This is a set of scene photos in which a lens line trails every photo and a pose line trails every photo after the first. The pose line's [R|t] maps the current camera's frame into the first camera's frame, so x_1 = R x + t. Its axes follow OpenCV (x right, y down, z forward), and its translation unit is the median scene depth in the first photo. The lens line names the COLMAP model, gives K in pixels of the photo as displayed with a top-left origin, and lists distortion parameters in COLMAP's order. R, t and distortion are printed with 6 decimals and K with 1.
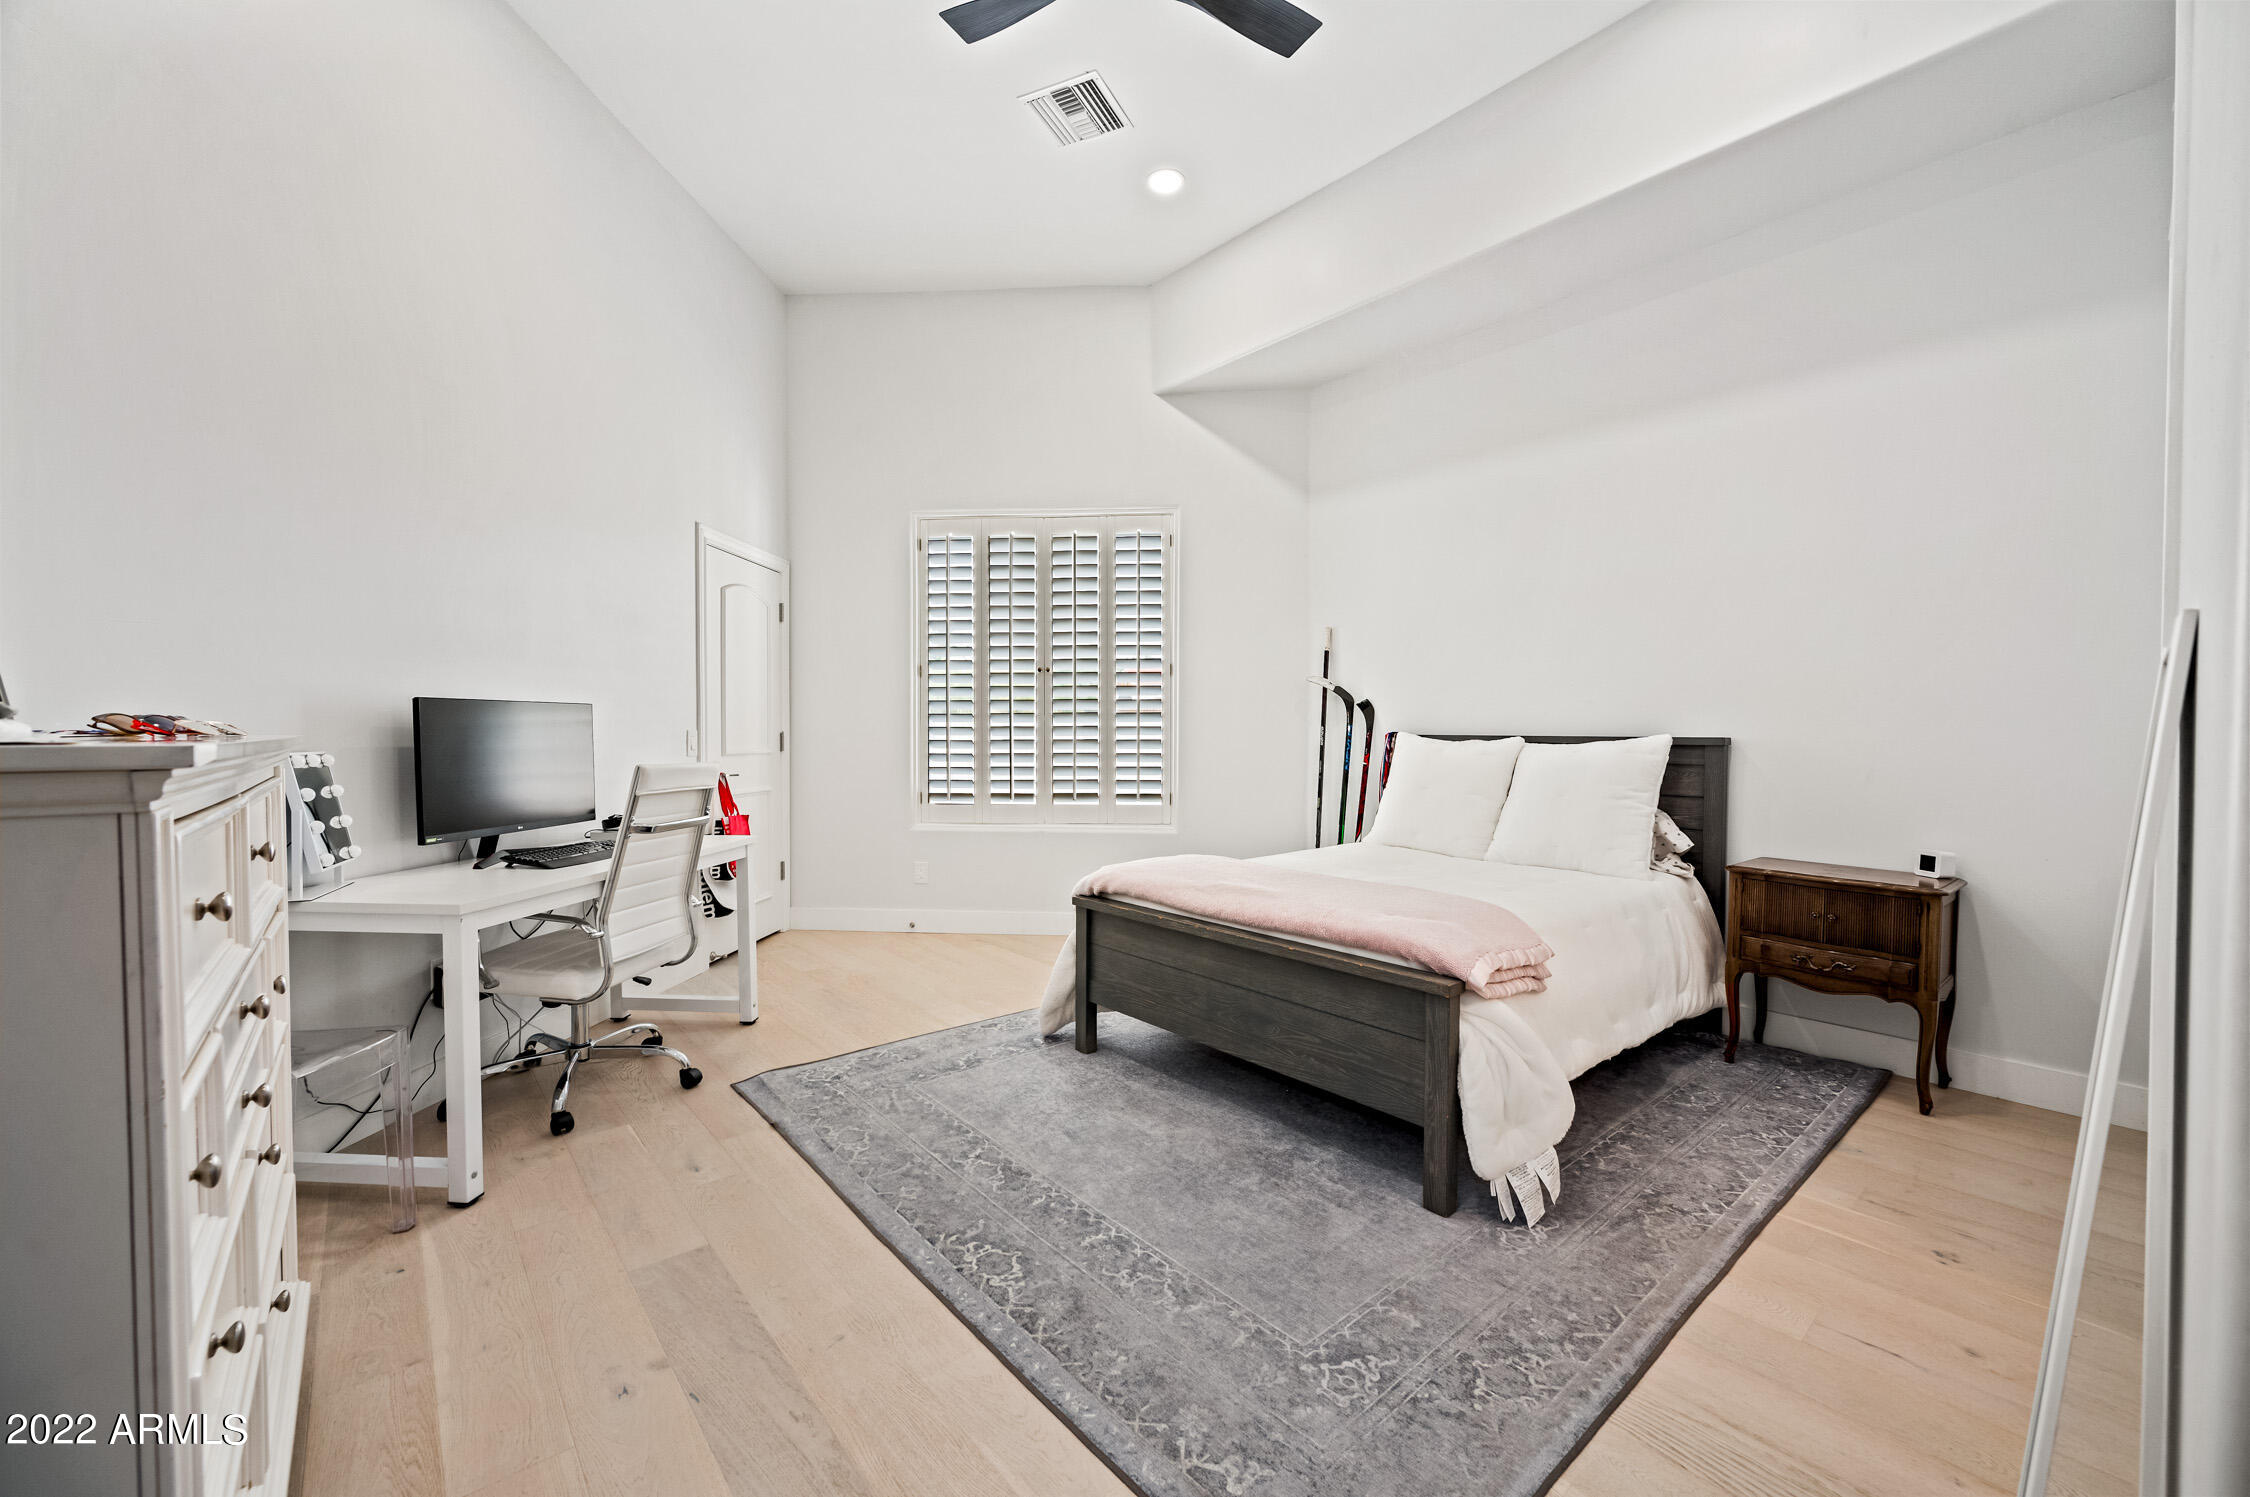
lens RADIAL K [[890.5, 0, 1127.4], [0, 890.5, 739.0], [0, 0, 1]] dist [0.000250, -0.000147]
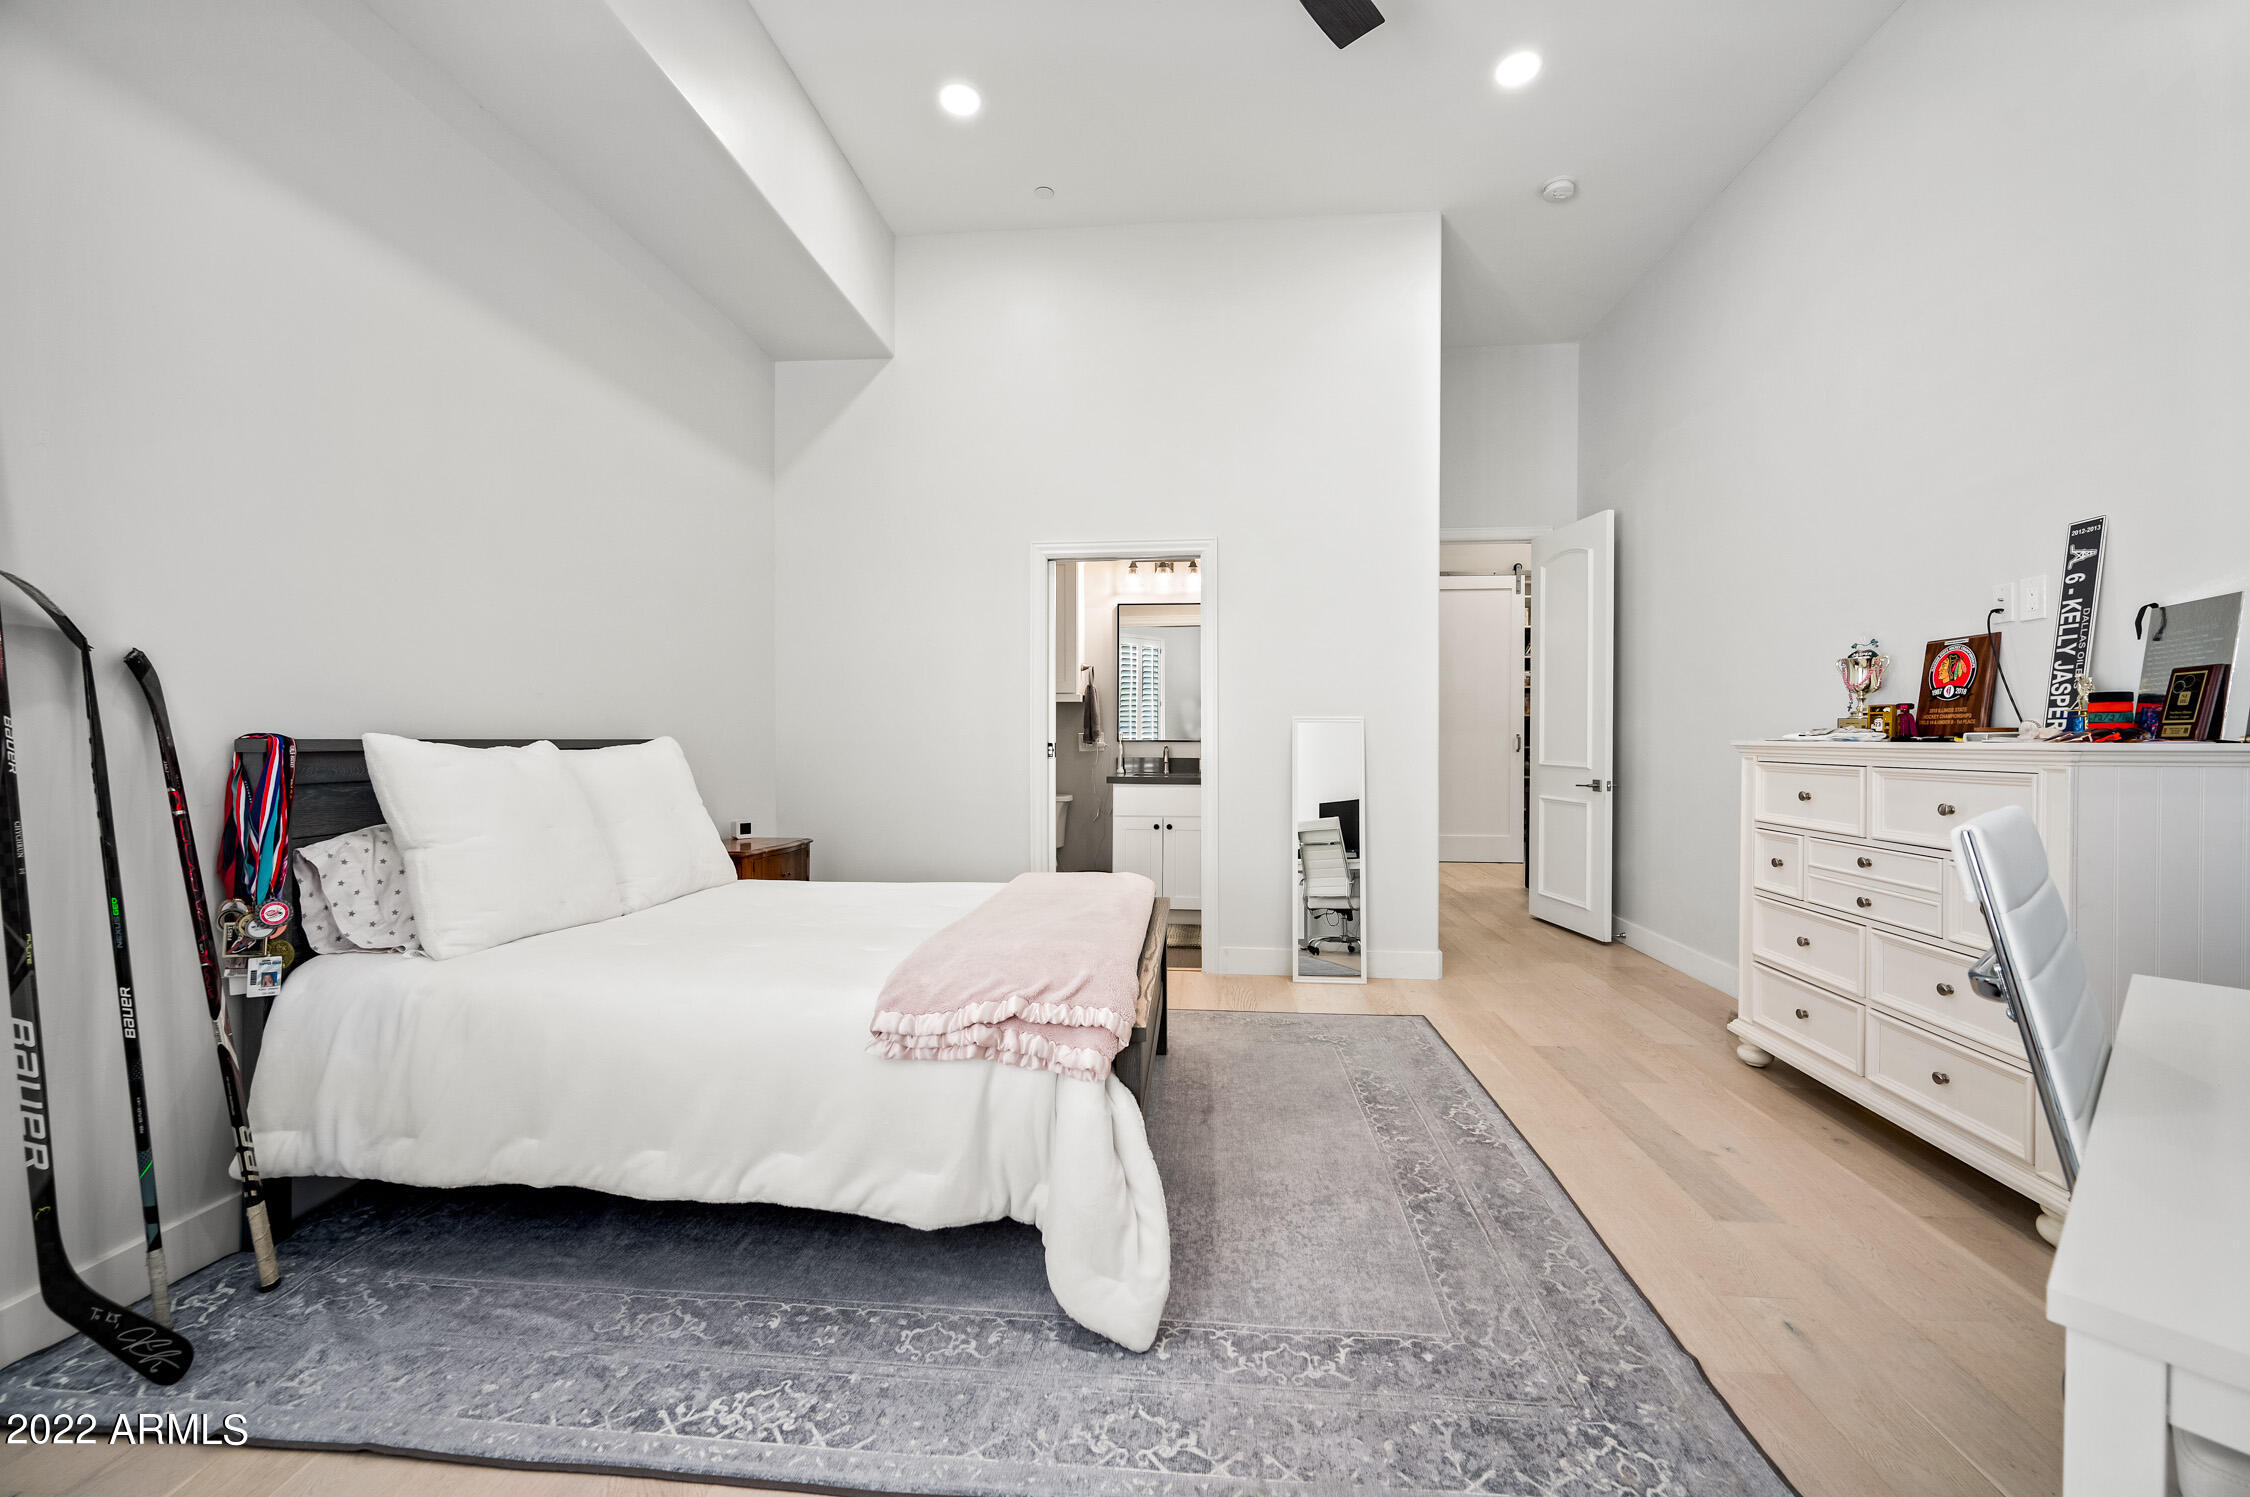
lens RADIAL K [[894.7, 0, 1132.1], [0, 894.7, 745.5], [0, 0, 1]] dist [-0.000022, -0.000124]
pose [[-0.713829, -0.007657, 0.700278, -0.613231], [0.001779, 0.999917, 0.012746, -0.010817], [-0.700318, 0.010344, -0.713756, 1.922938]]
